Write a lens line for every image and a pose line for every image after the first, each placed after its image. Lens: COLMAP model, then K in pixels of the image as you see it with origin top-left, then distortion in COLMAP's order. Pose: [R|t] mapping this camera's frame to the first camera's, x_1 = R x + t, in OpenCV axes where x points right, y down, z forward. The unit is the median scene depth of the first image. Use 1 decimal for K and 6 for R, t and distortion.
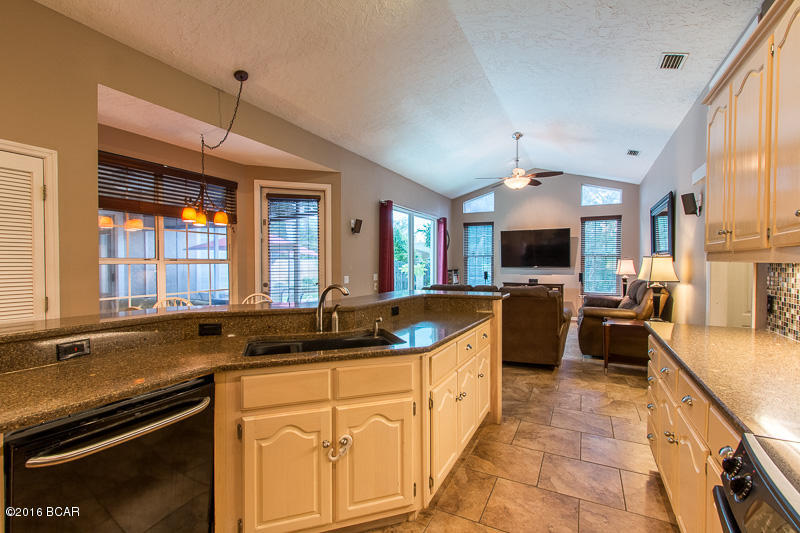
lens RADIAL K [[372.5, 0, 398.4], [0, 372.5, 269.0], [0, 0, 1]] dist [0.002594, 0.000287]
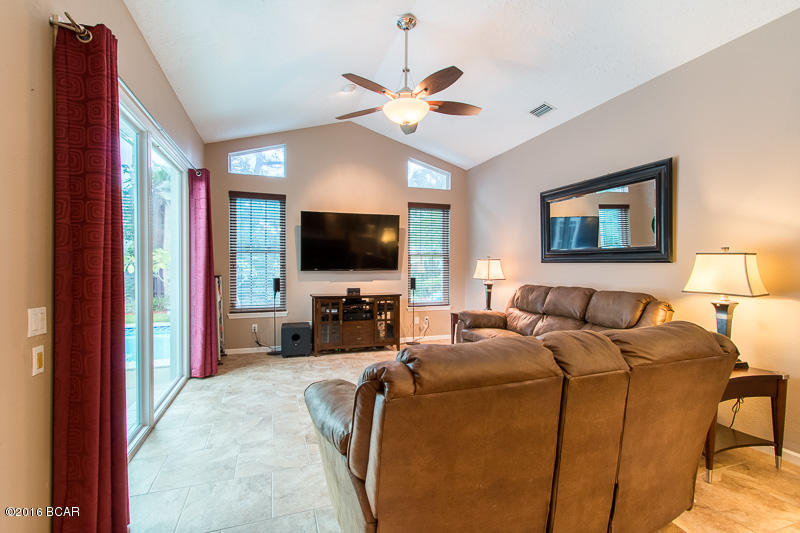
lens RADIAL K [[372.5, 0, 398.4], [0, 372.5, 269.0], [0, 0, 1]] dist [0.002594, 0.000287]
pose [[0.696671, -0.008354, 0.717342, -0.051654], [0.008976, 0.999955, 0.002928, -0.007871], [-0.717334, 0.004399, 0.696715, 0.480880]]
